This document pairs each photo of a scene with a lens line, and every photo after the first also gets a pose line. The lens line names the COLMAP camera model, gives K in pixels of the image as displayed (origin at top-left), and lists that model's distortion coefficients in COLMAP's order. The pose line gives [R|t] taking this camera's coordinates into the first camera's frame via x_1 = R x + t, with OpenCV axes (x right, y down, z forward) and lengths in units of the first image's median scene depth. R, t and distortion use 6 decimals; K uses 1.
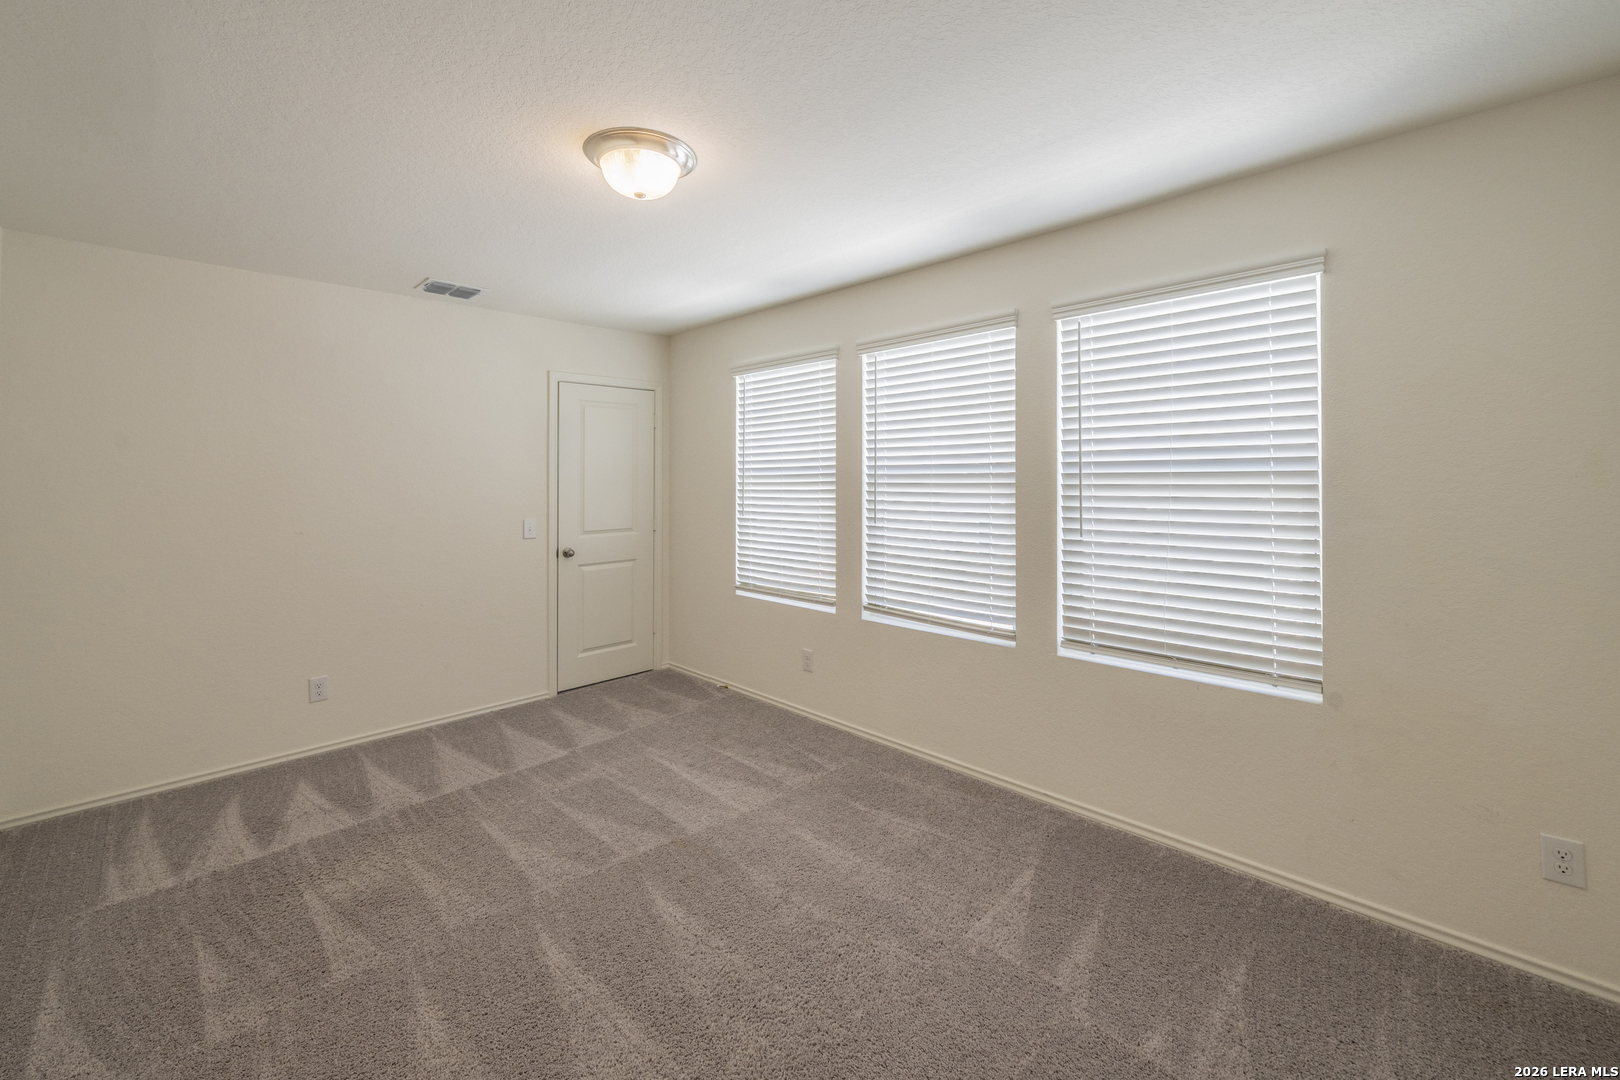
lens RADIAL K [[653.2, 0, 814.5], [0, 653.2, 461.8], [0, 0, 1]] dist [0.001720, 0.000298]
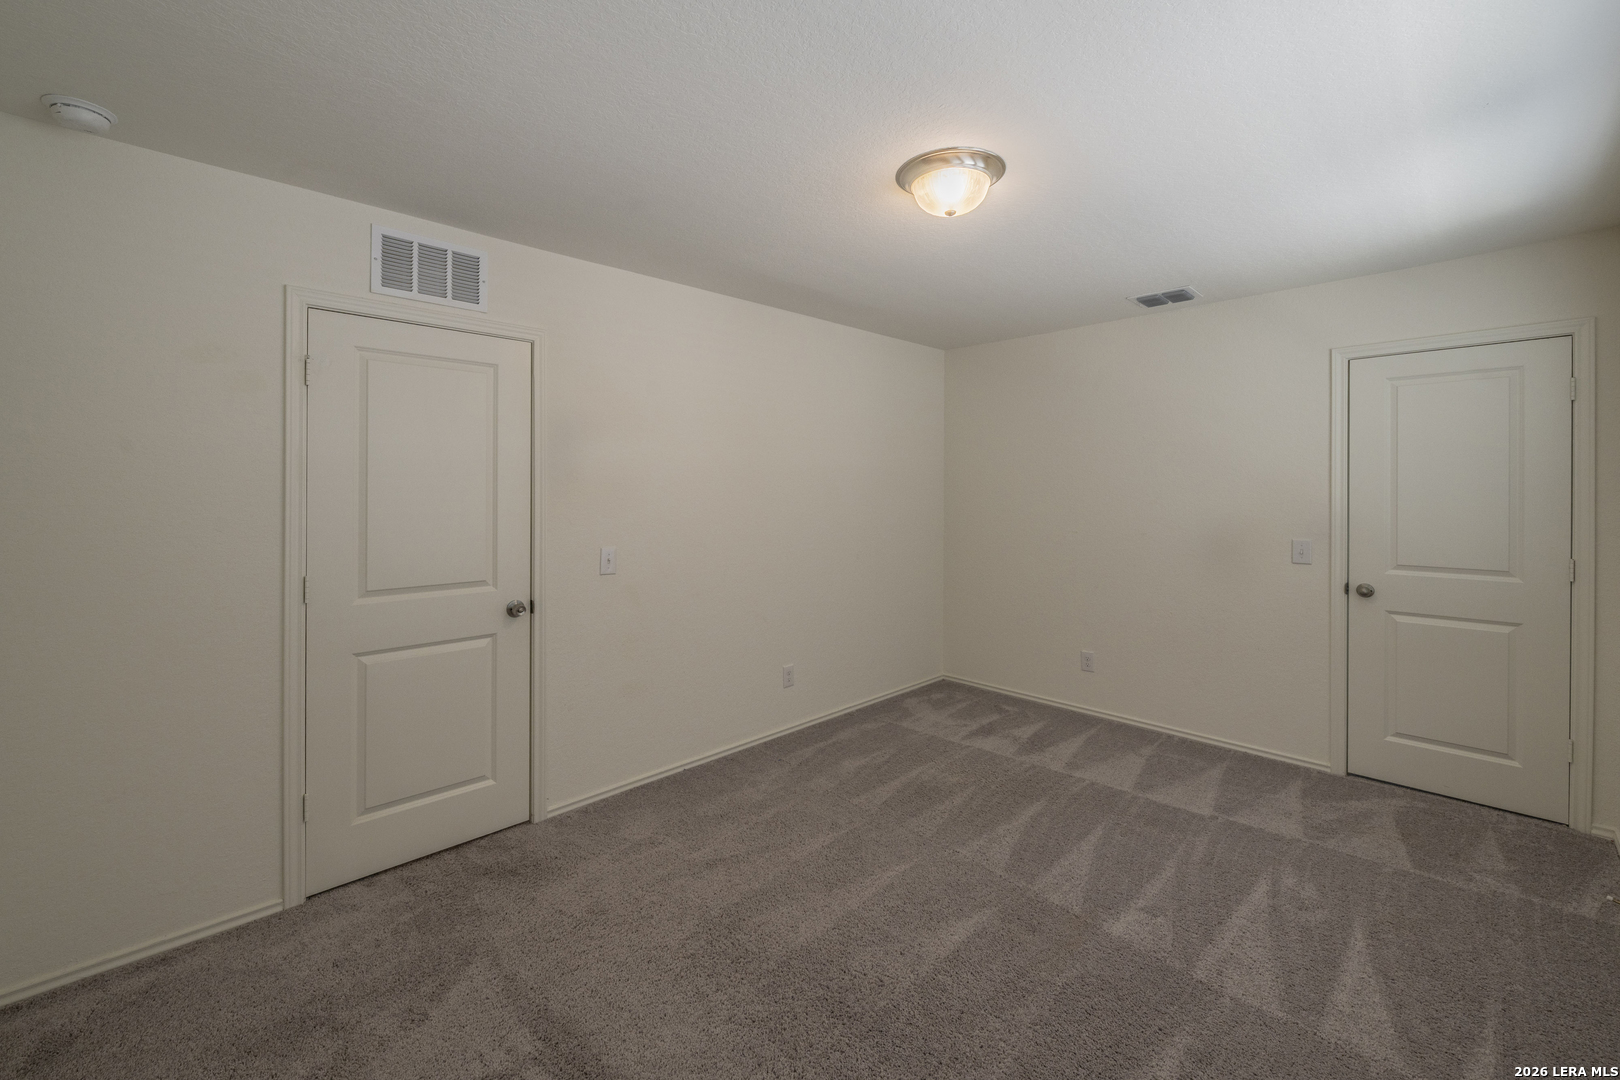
lens RADIAL K [[664.0, 0, 811.0], [0, 664.0, 489.8], [0, 0, 1]] dist [0.000061, -0.000041]
pose [[-0.013032, 0.000744, -0.999915, 0.456084], [0.026213, 0.999656, 0.000403, 0.011362], [0.999571, -0.026206, -0.013047, 0.474878]]
